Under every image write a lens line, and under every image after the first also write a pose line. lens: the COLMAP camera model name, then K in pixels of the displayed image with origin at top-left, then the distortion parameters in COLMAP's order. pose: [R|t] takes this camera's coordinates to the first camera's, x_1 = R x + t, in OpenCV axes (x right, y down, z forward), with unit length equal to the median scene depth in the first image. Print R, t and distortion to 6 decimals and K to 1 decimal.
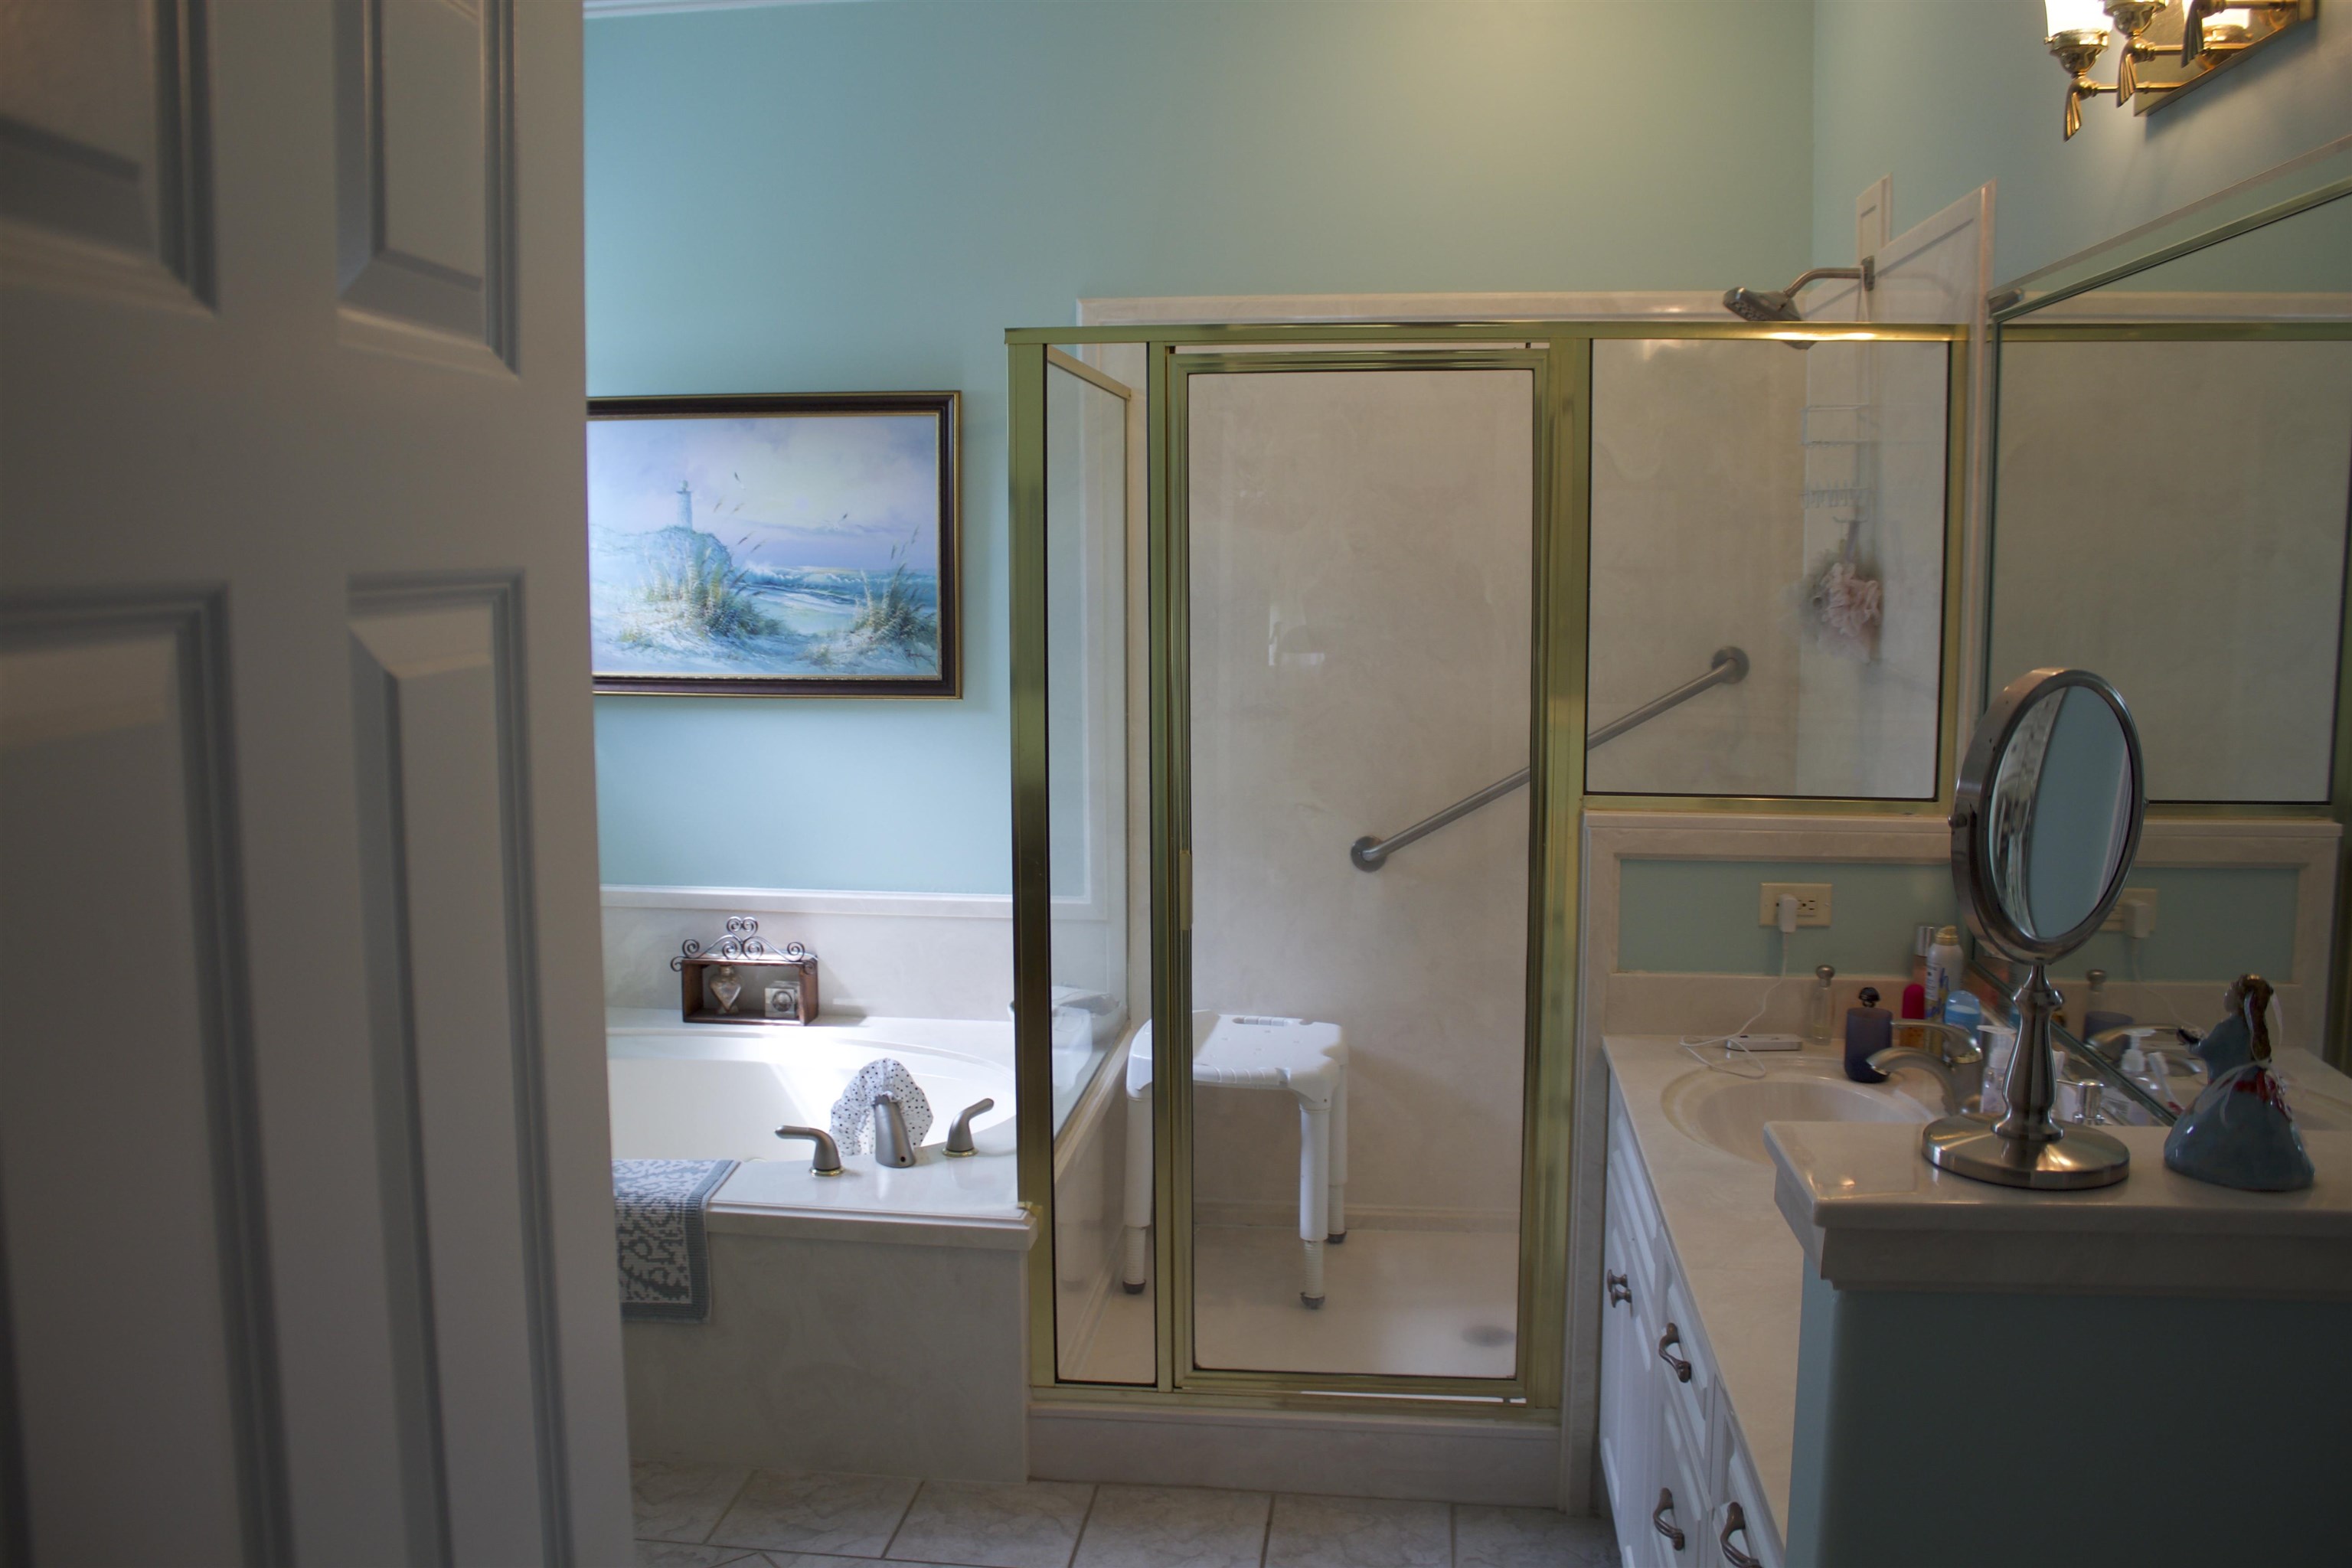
lens RADIAL K [[1965.3, 0, 1189.1], [0, 1965.3, 784.1], [0, 0, 1]] dist [-0.158950, 0.135586]
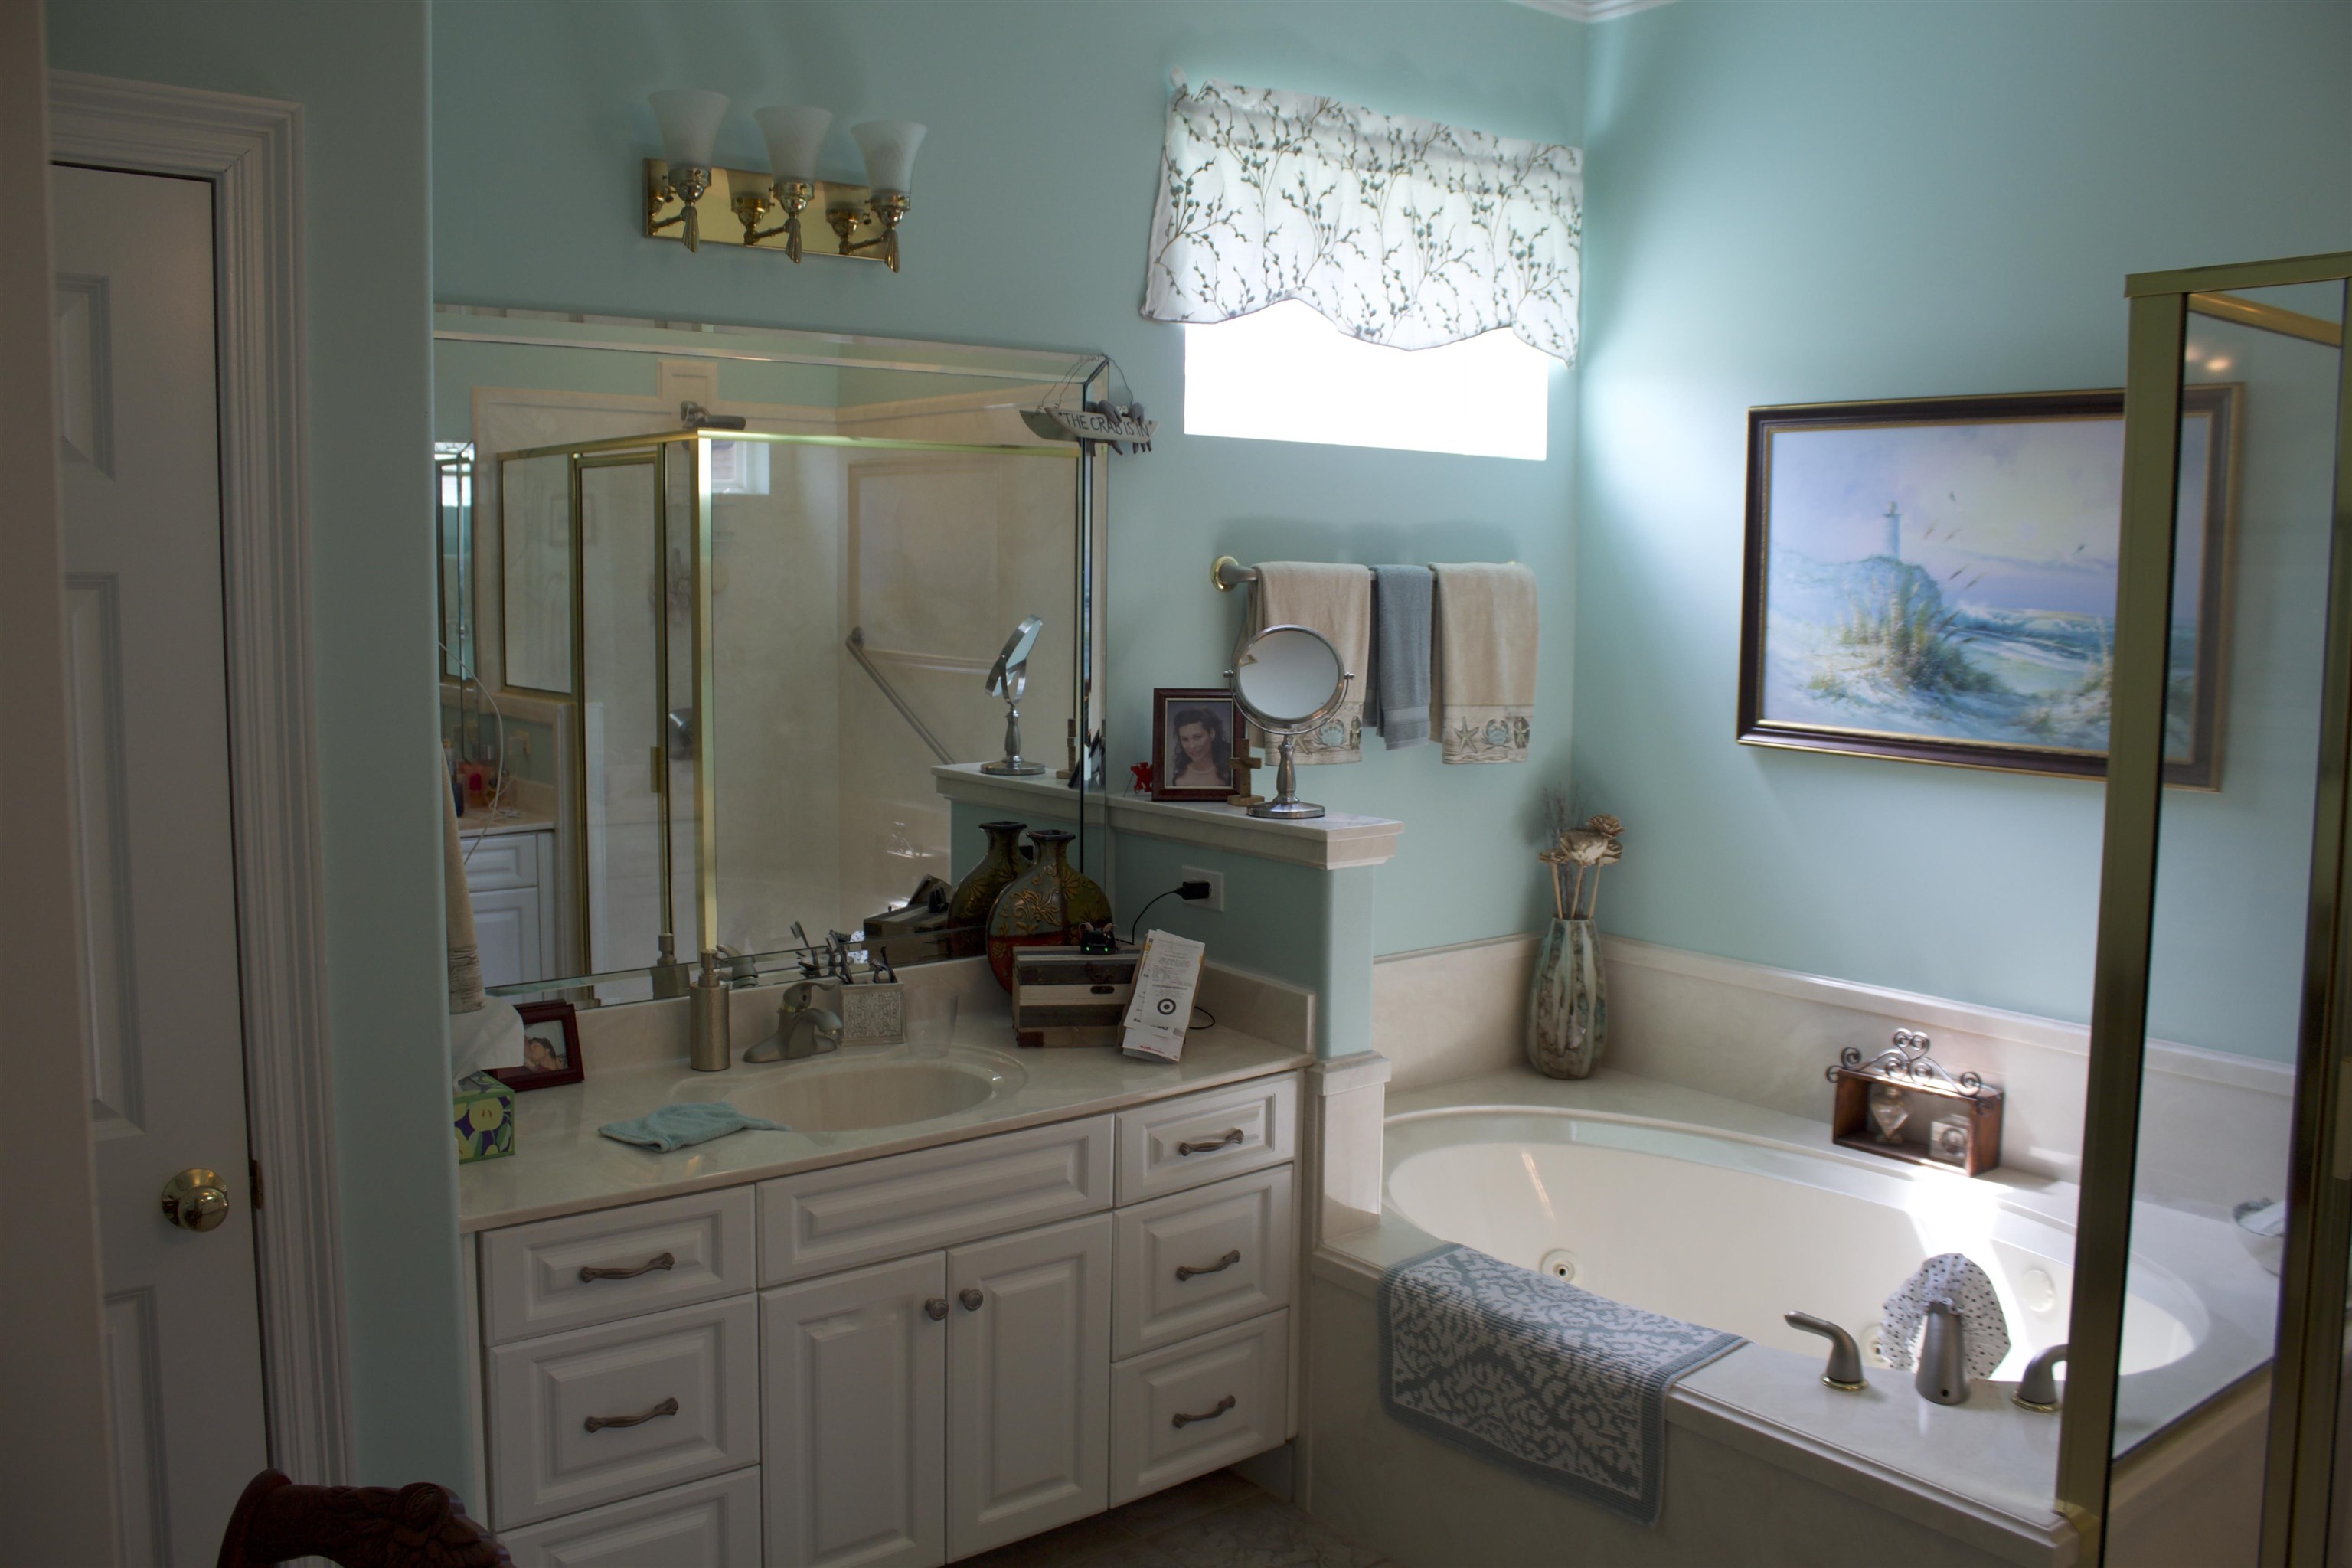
lens RADIAL K [[1965.3, 0, 1171.7], [0, 1965.3, 781.8], [0, 0, 1]] dist [-0.158950, 0.135586]
pose [[0.713671, 0.083658, -0.695468, 0.103701], [-0.096551, 0.995114, 0.020625, -0.023323], [0.693796, 0.052428, 0.718261, 0.195316]]
